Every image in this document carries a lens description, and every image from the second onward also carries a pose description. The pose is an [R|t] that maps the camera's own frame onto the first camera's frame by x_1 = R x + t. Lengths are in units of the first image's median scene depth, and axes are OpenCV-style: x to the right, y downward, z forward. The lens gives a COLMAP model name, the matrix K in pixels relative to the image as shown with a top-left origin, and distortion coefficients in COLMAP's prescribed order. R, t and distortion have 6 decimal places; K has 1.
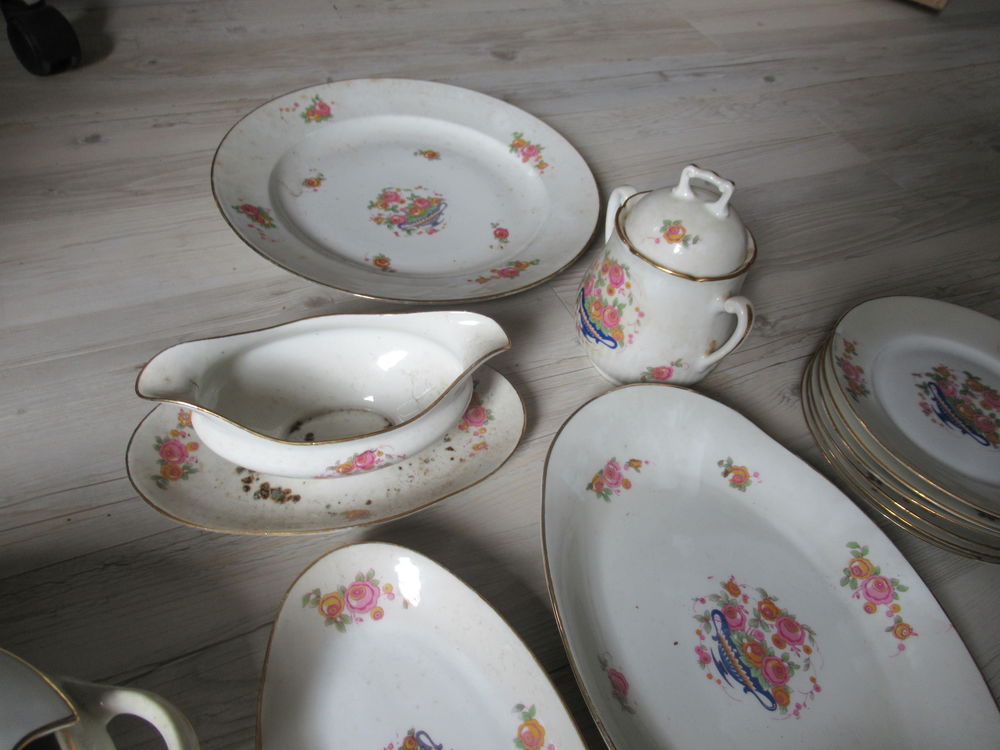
lens RADIAL K [[750.0, 0, 500.0], [0, 750.0, 375.0], [0, 0, 1]] dist [0.002445, -0.001879]
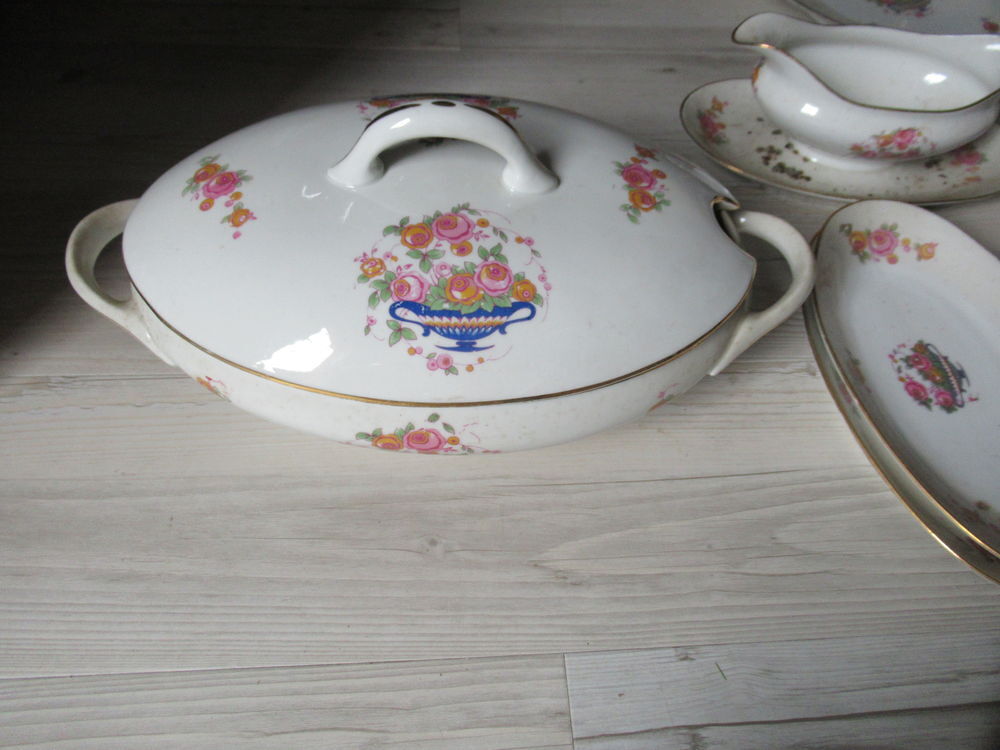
lens RADIAL K [[750.0, 0, 500.0], [0, 750.0, 375.0], [0, 0, 1]] dist [0.002445, -0.001879]
pose [[0.928132, 0.251745, -0.274218, -0.287469], [-0.225763, 0.966379, 0.123051, 0.382590], [0.295976, -0.052300, 0.953763, -0.245684]]
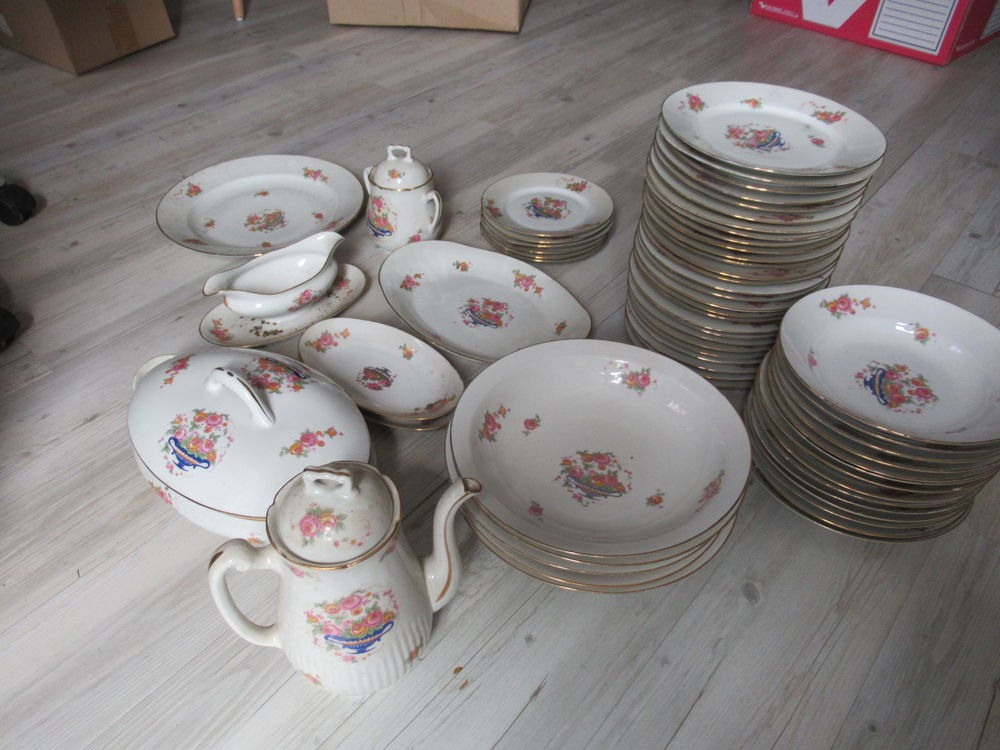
lens RADIAL K [[749.7, 0, 500.0], [0, 749.7, 375.0], [0, 0, 1]] dist [-0.005630, -0.003281]
pose [[0.902061, -0.368919, 0.224018, -0.208262], [0.382791, 0.923610, -0.020375, 0.527297], [-0.199389, 0.104132, 0.974372, -1.191120]]
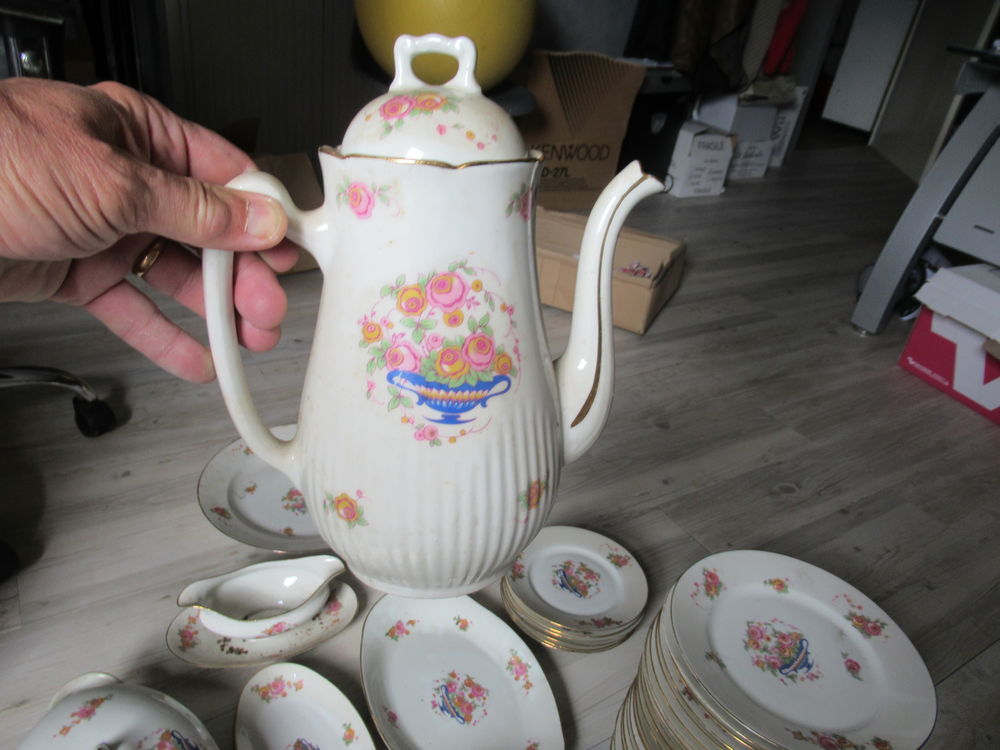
lens RADIAL K [[749.7, 0, 500.0], [0, 749.7, 375.0], [0, 0, 1]] dist [-0.005630, -0.003281]
pose [[0.992350, -0.066629, 0.103929, 0.250537], [0.093783, 0.954331, -0.283651, 0.075165], [-0.080283, 0.291228, 0.953279, -1.194558]]
